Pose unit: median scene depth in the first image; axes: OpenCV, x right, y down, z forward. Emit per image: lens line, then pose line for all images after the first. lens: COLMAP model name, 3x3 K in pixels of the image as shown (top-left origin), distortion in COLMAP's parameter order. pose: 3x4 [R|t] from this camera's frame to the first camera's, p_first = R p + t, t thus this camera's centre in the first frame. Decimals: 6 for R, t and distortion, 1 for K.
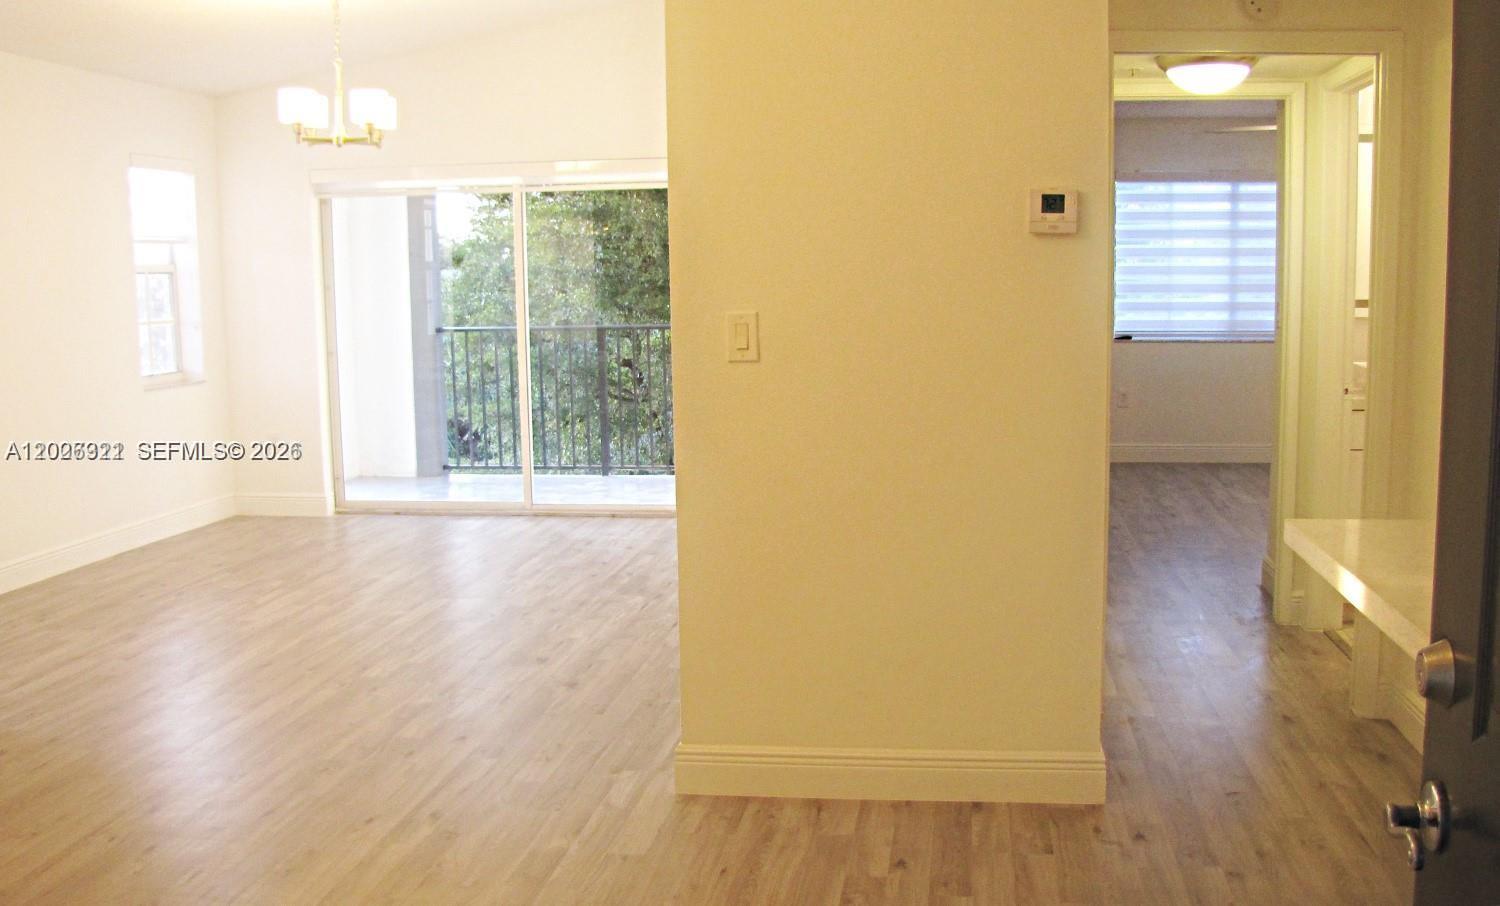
lens RADIAL K [[1508.7, 0, 750.0], [0, 1508.7, 453.0], [0, 0, 1]] dist [-0.154372, 0.005783]
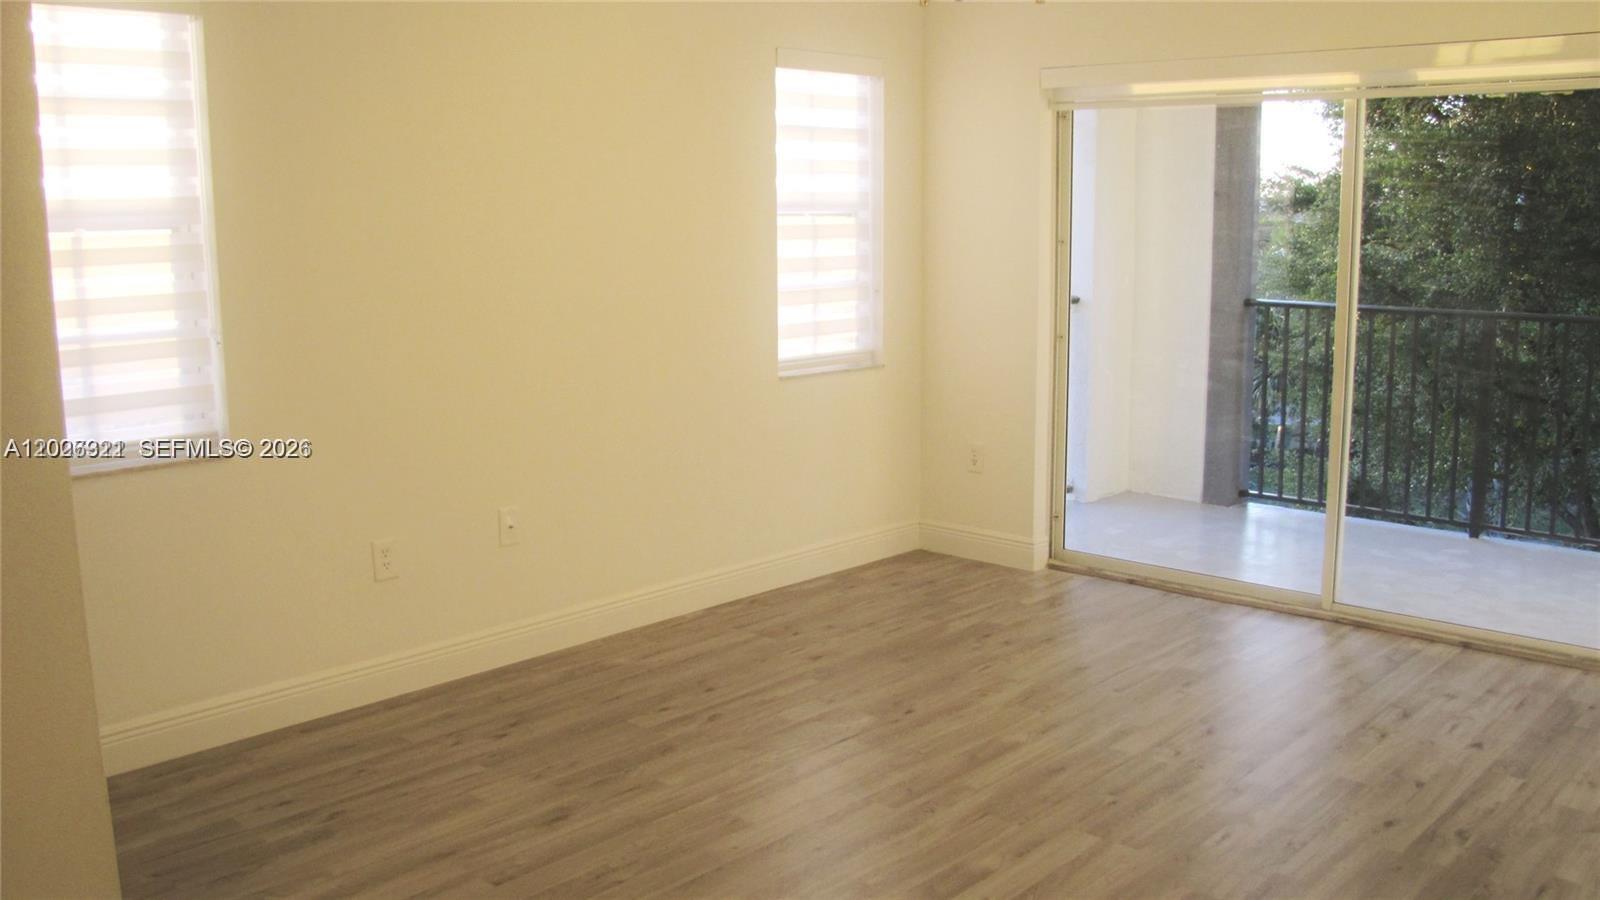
lens RADIAL K [[1403.7, 0, 800.0], [0, 1403.7, 450.0], [0, 0, 1]] dist [-0.179160, 0.150770]
pose [[0.831282, 0.101206, -0.546560, -0.024078], [-0.071249, 0.994574, 0.075800, -0.055706], [0.551266, -0.024070, 0.833982, 0.396884]]
